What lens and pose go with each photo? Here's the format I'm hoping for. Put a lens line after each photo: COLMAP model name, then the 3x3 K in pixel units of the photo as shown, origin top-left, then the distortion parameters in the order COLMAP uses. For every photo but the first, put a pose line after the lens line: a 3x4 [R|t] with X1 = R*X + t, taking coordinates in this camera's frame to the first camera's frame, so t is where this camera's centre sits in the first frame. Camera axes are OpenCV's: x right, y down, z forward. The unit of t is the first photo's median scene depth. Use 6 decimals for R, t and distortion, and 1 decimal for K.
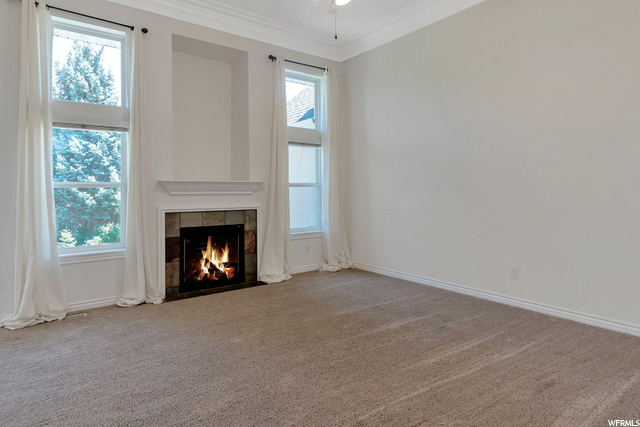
lens RADIAL K [[354.2, 0, 320.0], [0, 354.2, 183.5], [0, 0, 1]] dist [-0.001148, -0.000404]
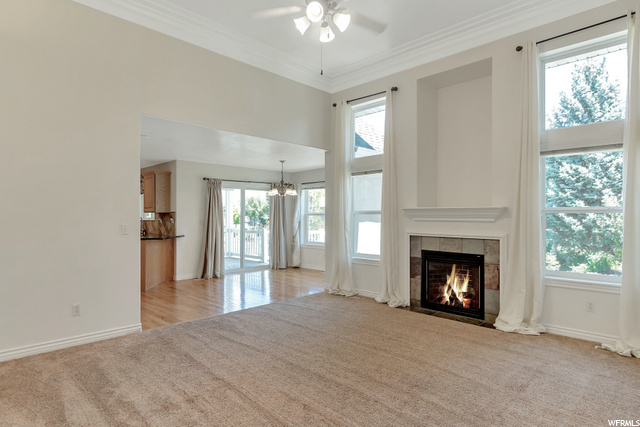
lens RADIAL K [[353.4, 0, 320.0], [0, 353.4, 213.5], [0, 0, 1]] dist [-0.001938, -0.000933]
pose [[0.166168, 0.000892, -0.986097, 0.571074], [0.014508, 0.999889, 0.003349, 0.001205], [0.985991, -0.014863, 0.166136, 0.428988]]
